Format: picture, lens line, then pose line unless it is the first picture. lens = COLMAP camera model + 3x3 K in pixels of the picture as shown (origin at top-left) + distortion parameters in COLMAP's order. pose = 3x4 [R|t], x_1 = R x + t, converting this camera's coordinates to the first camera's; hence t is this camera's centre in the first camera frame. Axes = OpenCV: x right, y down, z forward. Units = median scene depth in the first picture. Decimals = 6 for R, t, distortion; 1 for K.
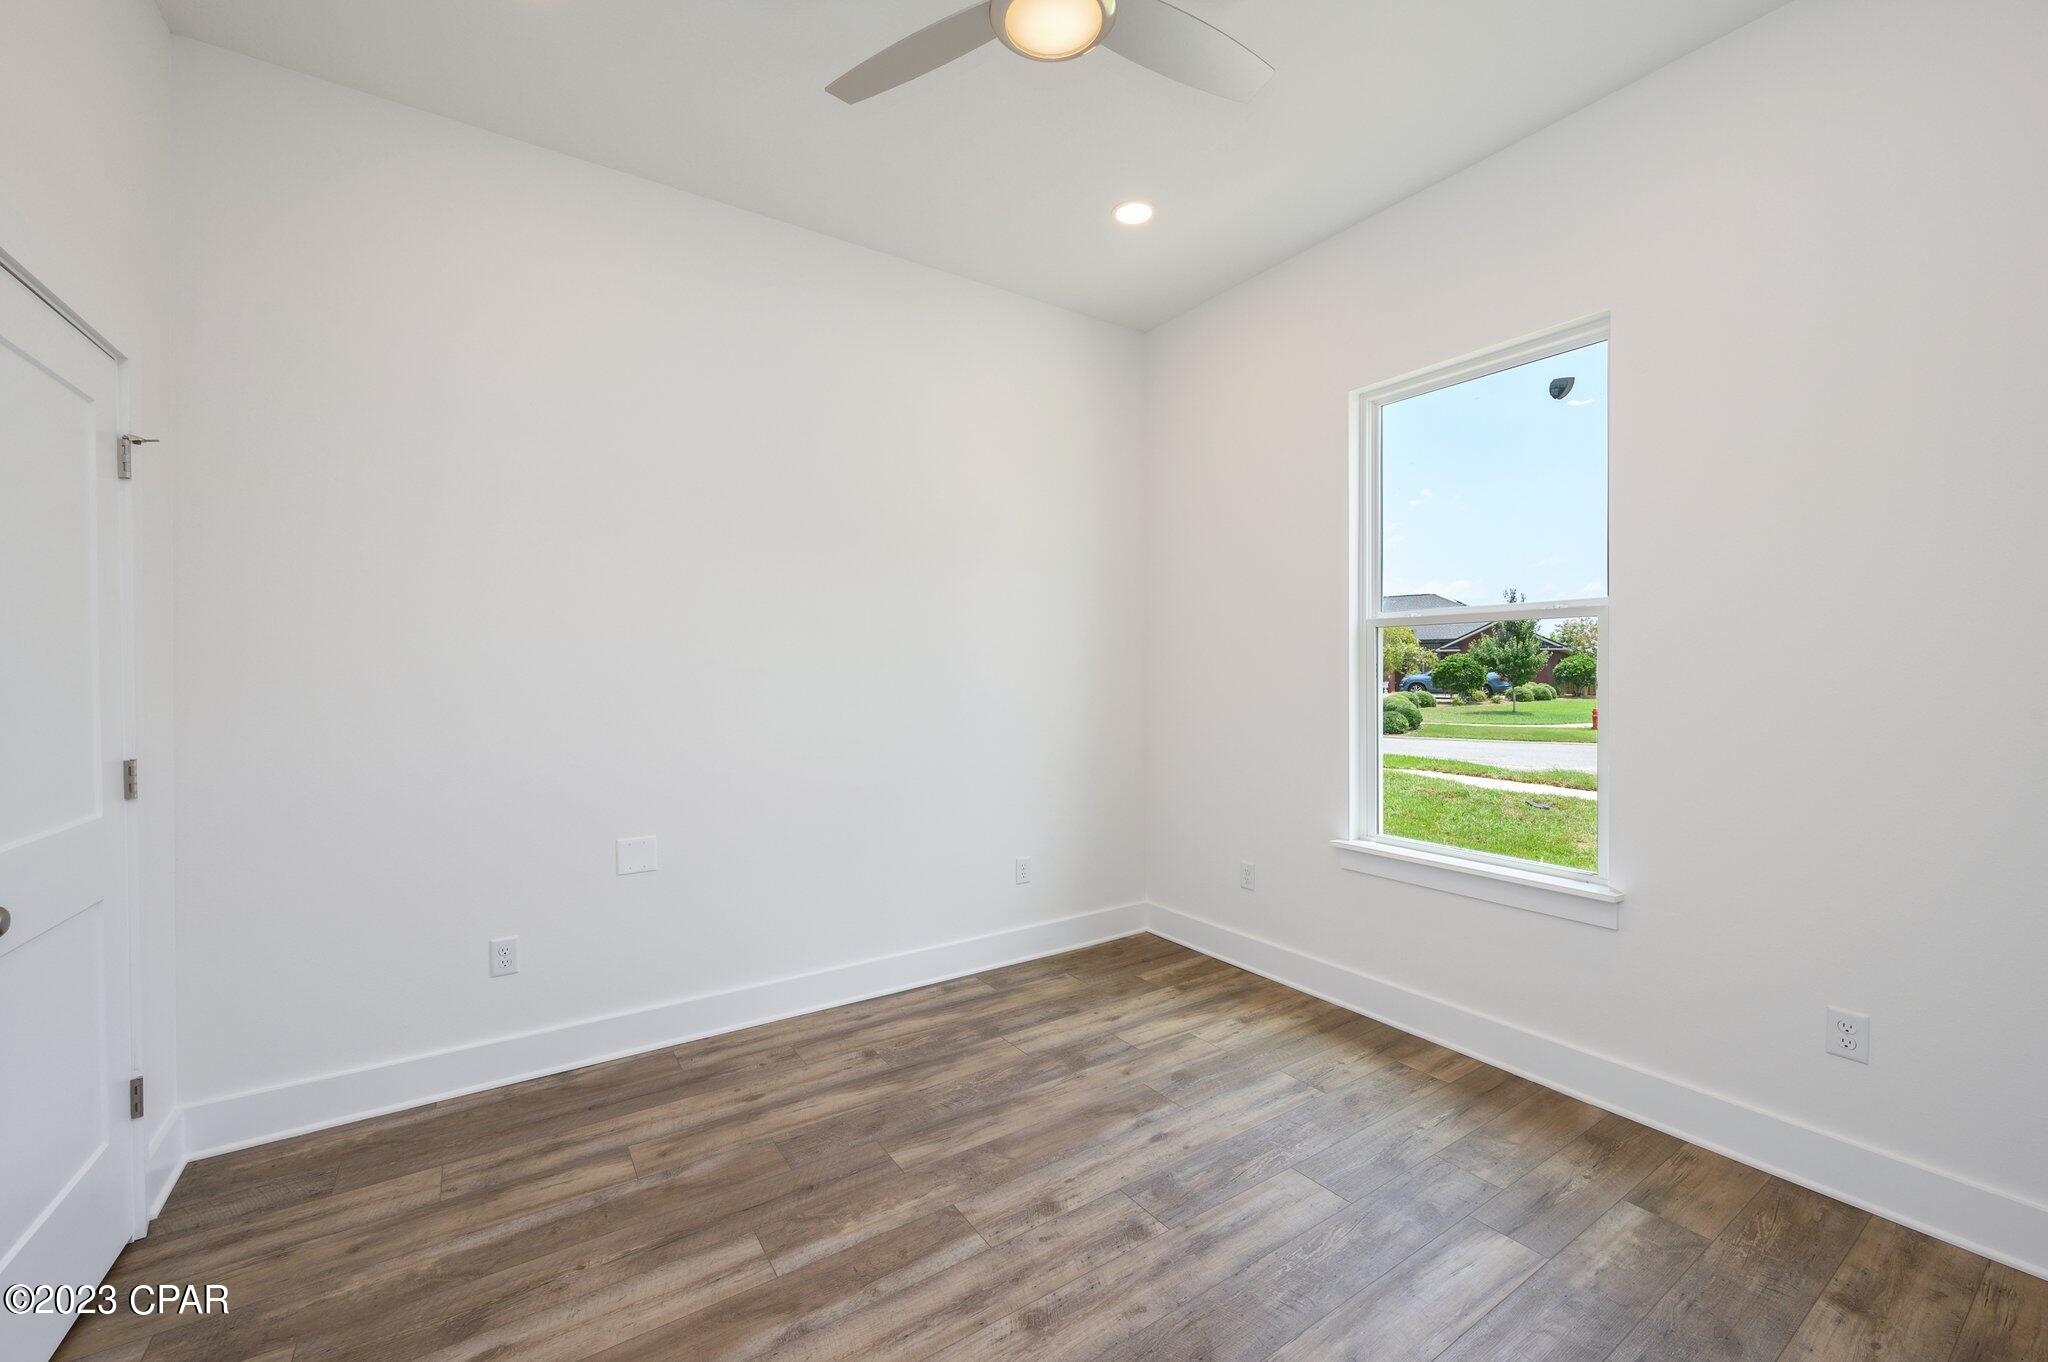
lens RADIAL K [[810.5, 0, 1024.0], [0, 810.5, 681.0], [0, 0, 1]] dist [0.001435, 0.000158]
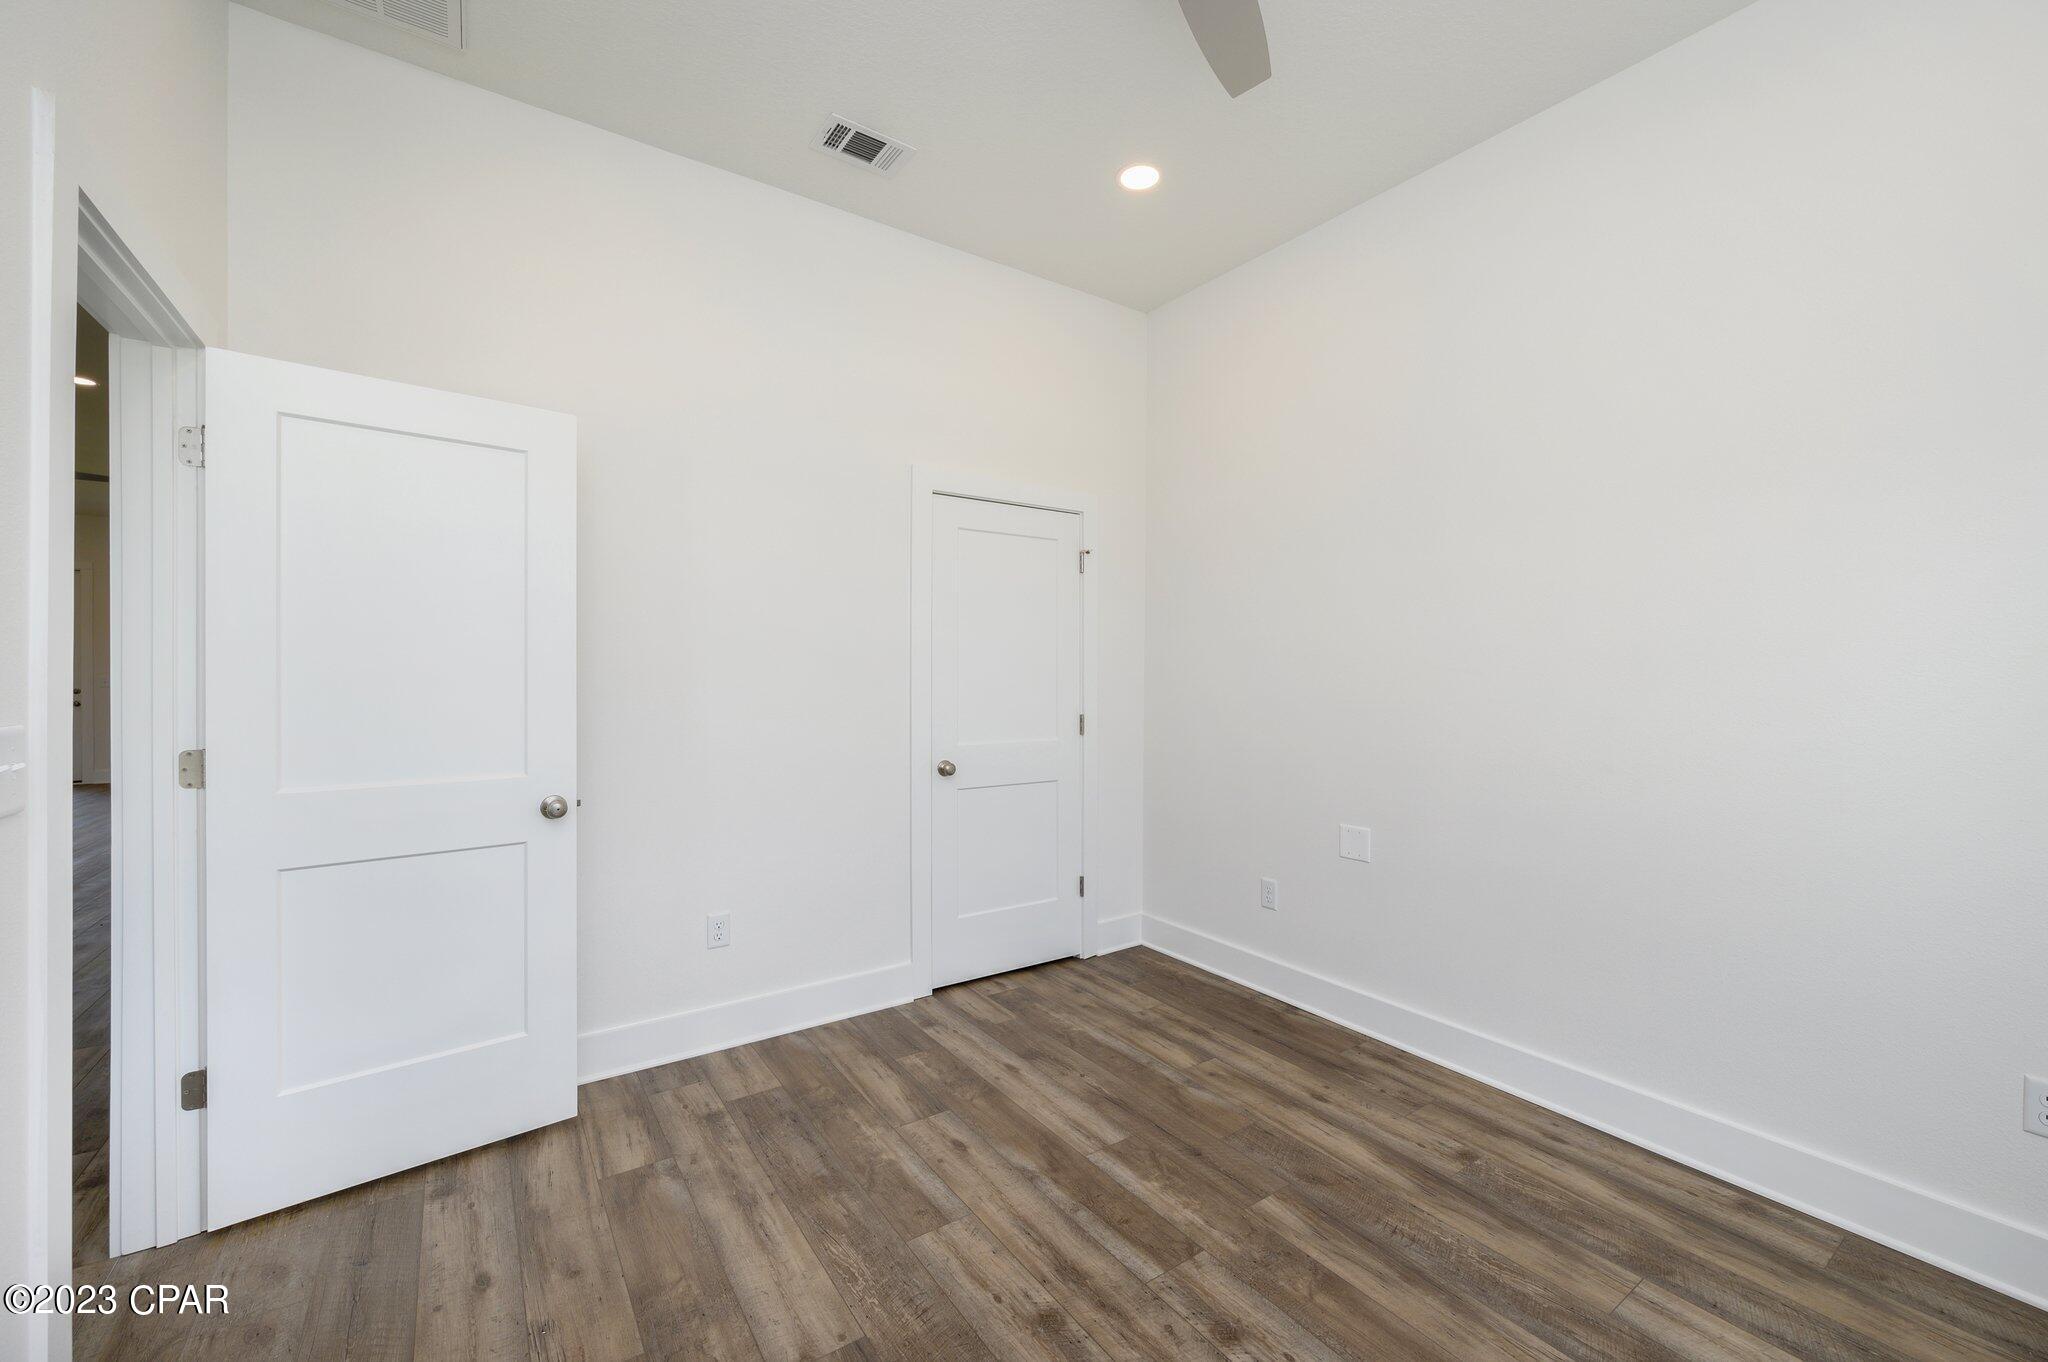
lens RADIAL K [[810.5, 0, 1024.0], [0, 810.5, 681.0], [0, 0, 1]] dist [0.001435, 0.000158]
pose [[0.022680, 0.013211, -0.999655, 0.753571], [-0.014953, 0.999805, 0.012873, -0.006946], [0.999631, 0.014656, 0.022873, 0.705132]]
